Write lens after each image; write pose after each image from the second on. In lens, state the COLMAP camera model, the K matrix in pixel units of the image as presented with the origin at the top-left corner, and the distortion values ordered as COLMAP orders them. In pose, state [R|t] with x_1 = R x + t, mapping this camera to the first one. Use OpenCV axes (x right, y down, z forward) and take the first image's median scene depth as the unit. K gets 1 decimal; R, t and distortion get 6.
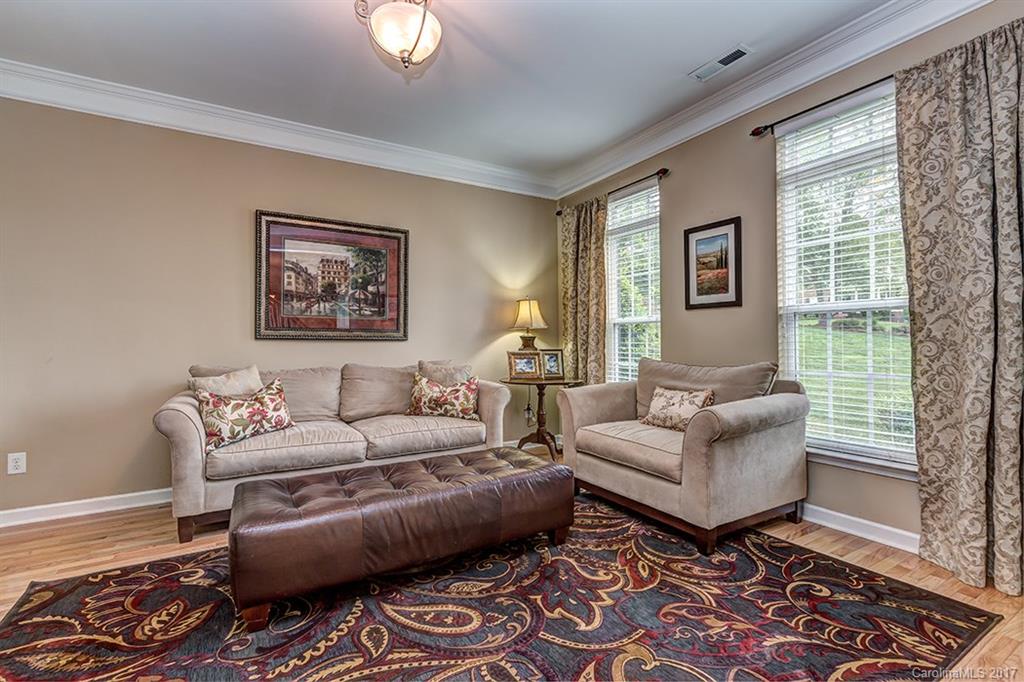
lens RADIAL K [[471.6, 0, 508.5], [0, 471.6, 338.9], [0, 0, 1]] dist [0.005963, -0.002872]
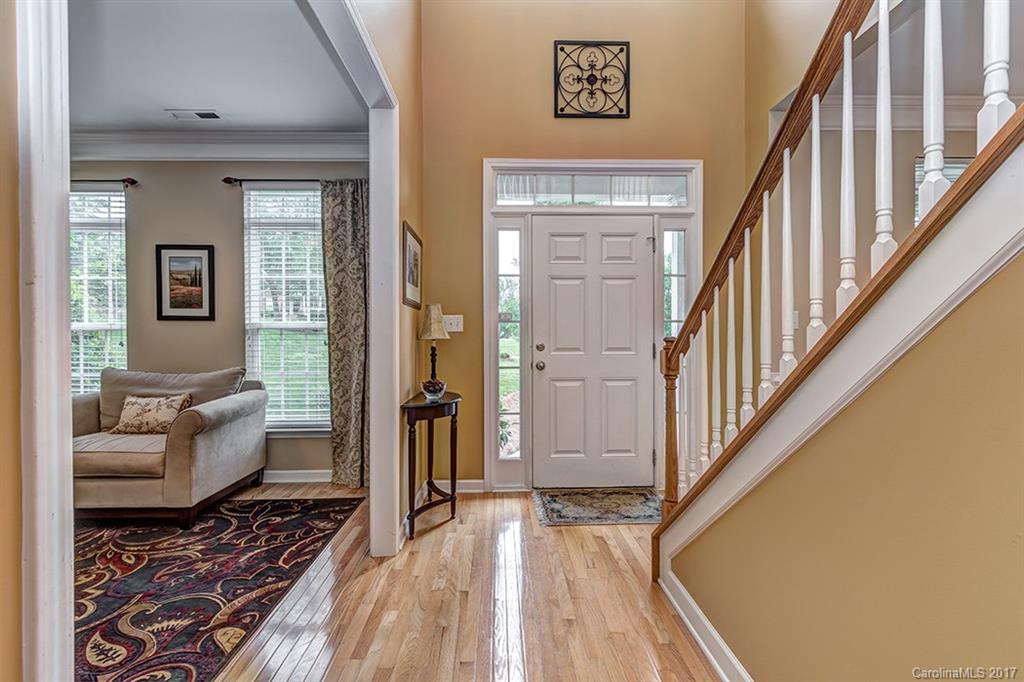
lens RADIAL K [[471.6, 0, 510.6], [0, 471.6, 337.4], [0, 0, 1]] dist [0.005963, -0.002872]
pose [[0.502273, -0.000140, 0.864709, -0.222591], [-0.004375, 0.999987, 0.002704, -0.046024], [-0.864698, -0.005141, 0.502266, -0.336786]]
